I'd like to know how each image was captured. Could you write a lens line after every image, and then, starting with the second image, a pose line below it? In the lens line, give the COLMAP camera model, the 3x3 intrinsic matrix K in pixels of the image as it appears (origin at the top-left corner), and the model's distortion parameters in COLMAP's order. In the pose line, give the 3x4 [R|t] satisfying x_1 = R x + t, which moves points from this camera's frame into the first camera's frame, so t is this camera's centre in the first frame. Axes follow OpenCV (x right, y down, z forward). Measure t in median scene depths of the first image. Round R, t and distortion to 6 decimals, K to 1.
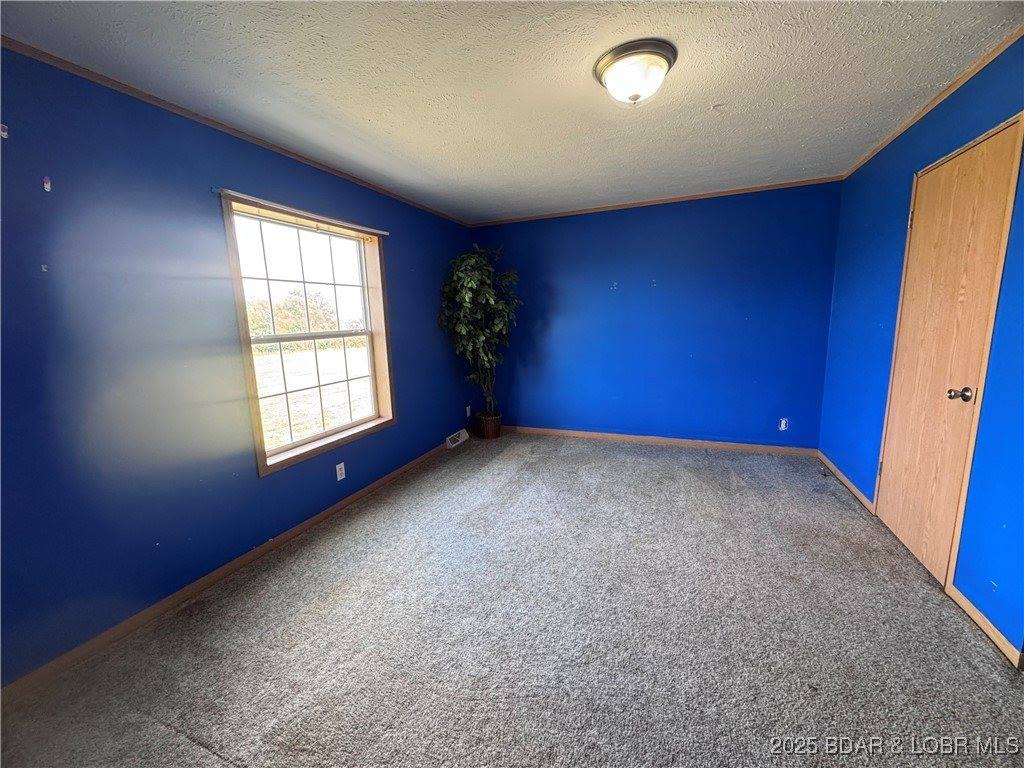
lens RADIAL K [[407.8, 0, 511.7], [0, 407.8, 383.3], [0, 0, 1]] dist [-0.000003, -0.000273]
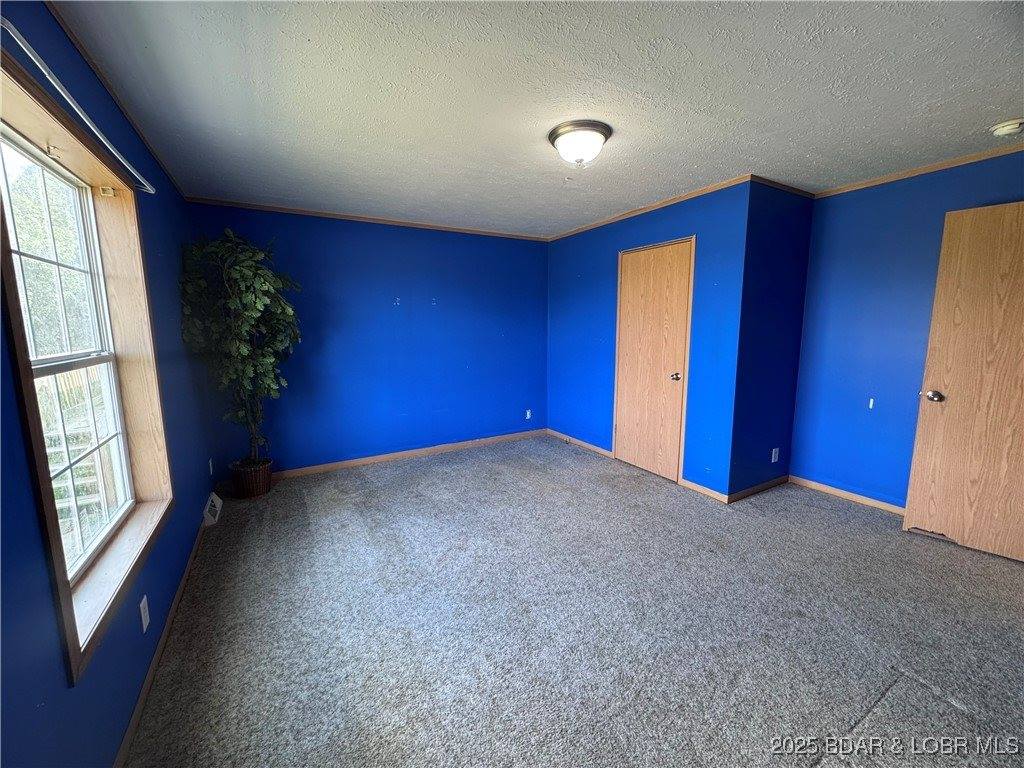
lens RADIAL K [[407.8, 0, 511.3], [0, 407.8, 384.7], [0, 0, 1]] dist [-0.000003, -0.000273]
pose [[0.613730, -0.088621, 0.784527, -0.420993], [0.114727, 0.993144, 0.022437, -0.033612], [-0.781136, 0.076236, 0.619689, 0.214212]]
